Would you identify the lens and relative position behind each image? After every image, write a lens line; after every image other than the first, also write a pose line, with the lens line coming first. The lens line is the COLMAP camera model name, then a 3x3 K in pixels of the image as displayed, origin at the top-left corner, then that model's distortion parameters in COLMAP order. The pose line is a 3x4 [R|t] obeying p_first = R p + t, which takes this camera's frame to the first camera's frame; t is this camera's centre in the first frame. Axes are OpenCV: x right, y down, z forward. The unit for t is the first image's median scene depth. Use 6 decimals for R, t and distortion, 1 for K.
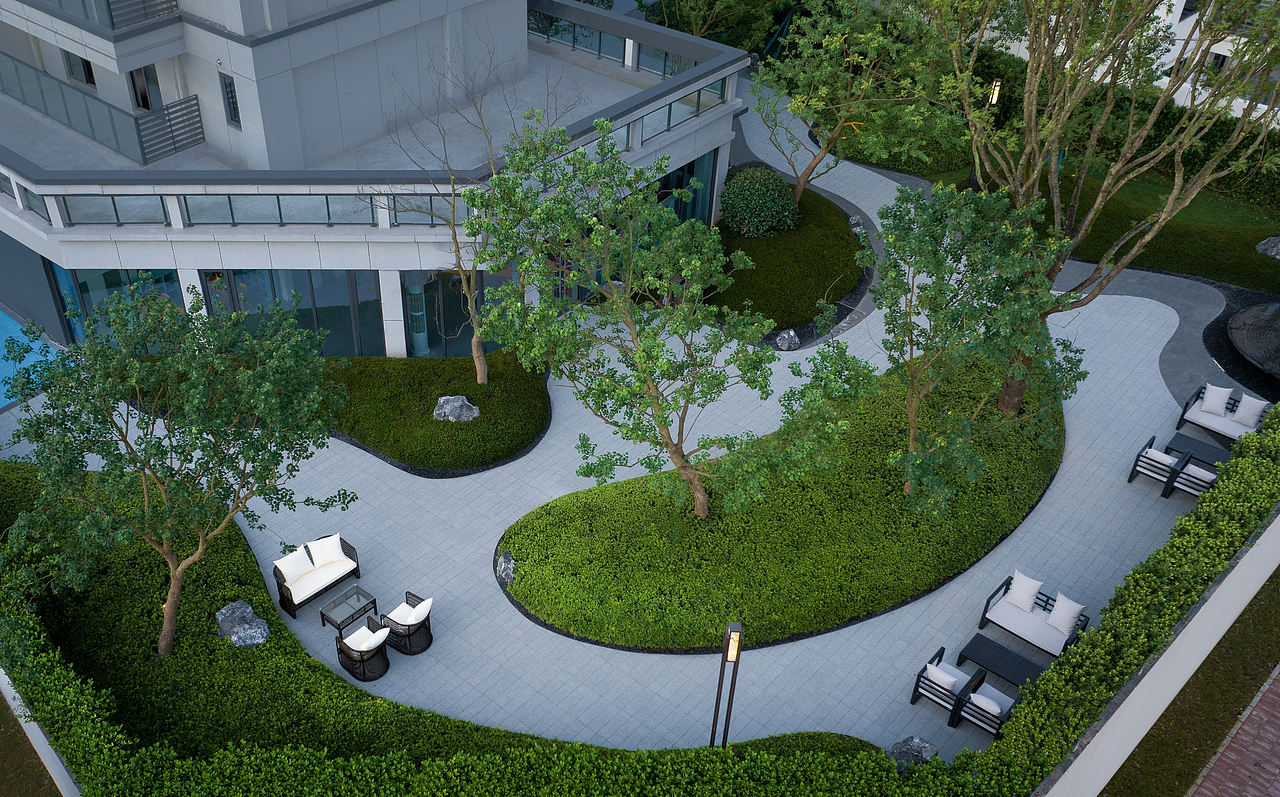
lens RADIAL K [[1427.5, 0, 637.8], [0, 1427.5, 398.0], [0, 0, 1]] dist [-0.025069, 0.000000]
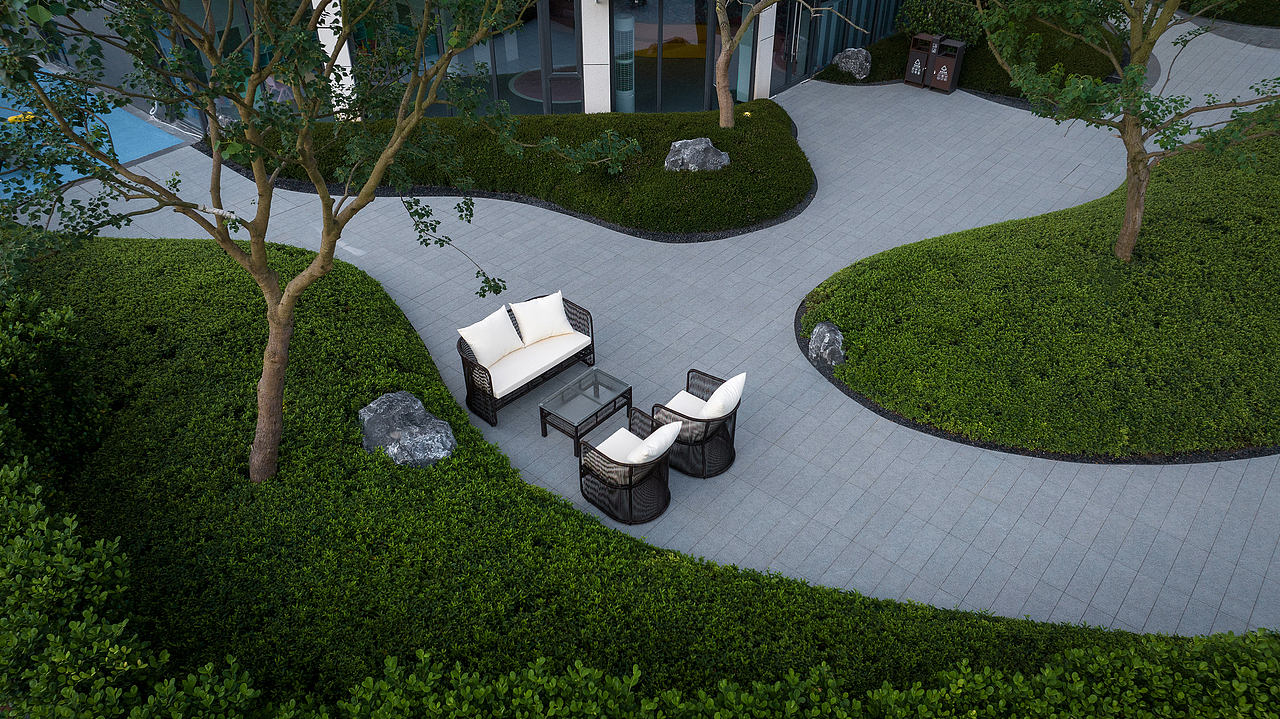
lens RADIAL K [[844.6, 0, 642.8], [0, 844.6, 360.7], [0, 0, 1]] dist [-0.020898, 0.001075]
pose [[0.999405, -0.020114, 0.028018, -0.192032], [0.021418, 0.998663, -0.047049, 0.148729], [-0.027035, 0.047621, 0.998500, 0.659332]]
